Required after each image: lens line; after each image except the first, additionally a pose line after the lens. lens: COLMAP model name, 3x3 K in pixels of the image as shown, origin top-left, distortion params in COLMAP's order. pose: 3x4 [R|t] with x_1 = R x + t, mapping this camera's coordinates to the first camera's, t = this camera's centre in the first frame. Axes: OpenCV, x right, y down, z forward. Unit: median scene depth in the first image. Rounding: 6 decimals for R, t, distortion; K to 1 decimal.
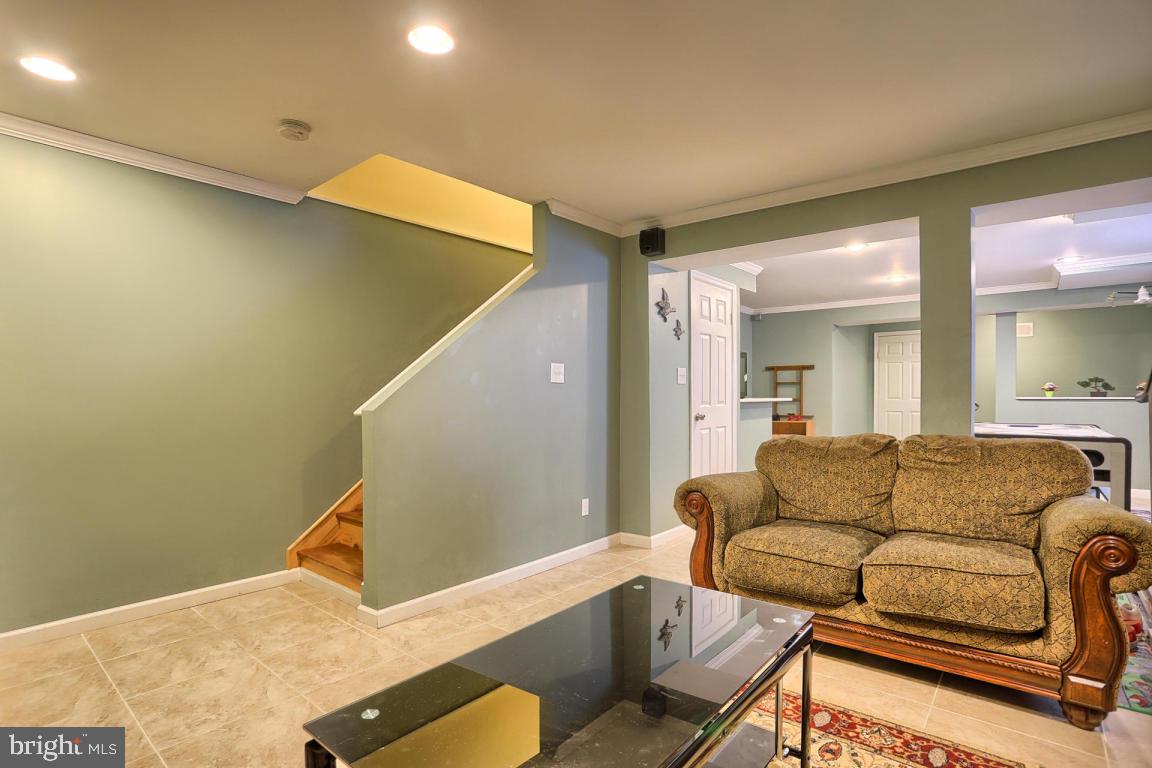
lens RADIAL K [[562.1, 0, 576.9], [0, 562.1, 394.6], [0, 0, 1]] dist [-0.063424, 0.025705]
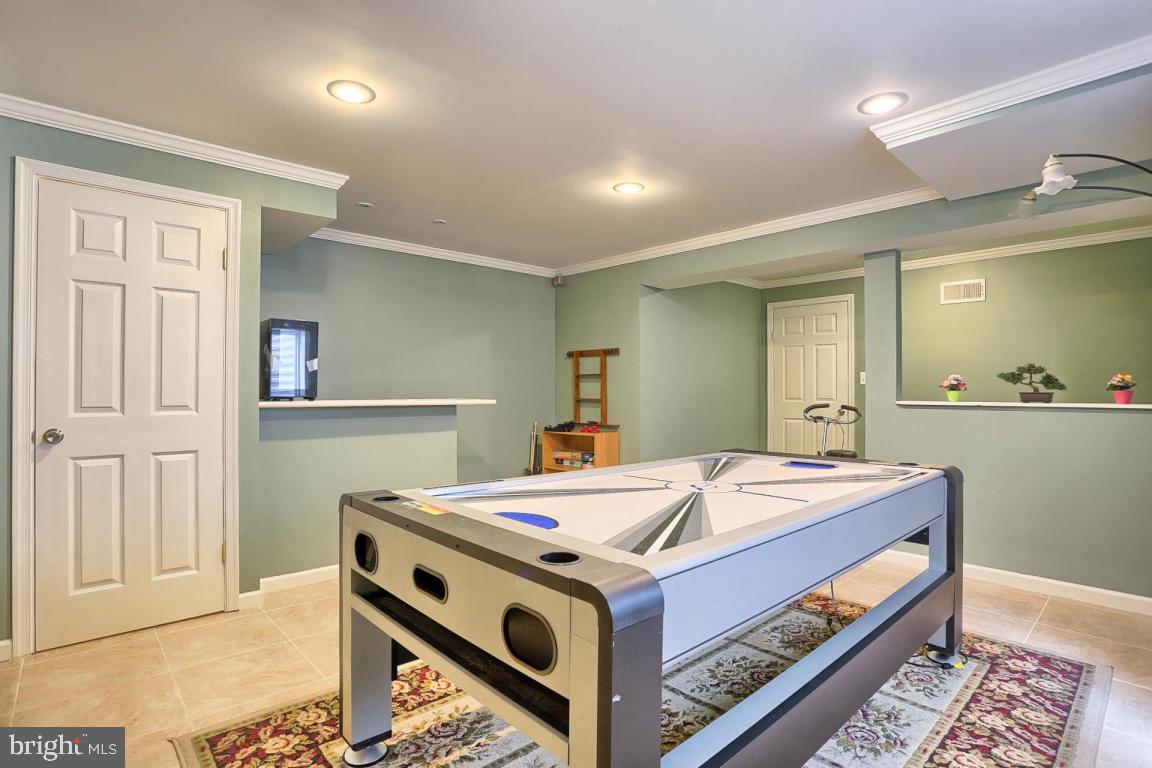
lens RADIAL K [[562.1, 0, 578.1], [0, 562.1, 380.8], [0, 0, 1]] dist [-0.063424, 0.025705]
pose [[0.991501, 0.003532, -0.130052, 0.571776], [-0.005374, 0.999890, -0.013813, -0.006541], [0.129989, 0.014394, 0.991411, 0.409237]]
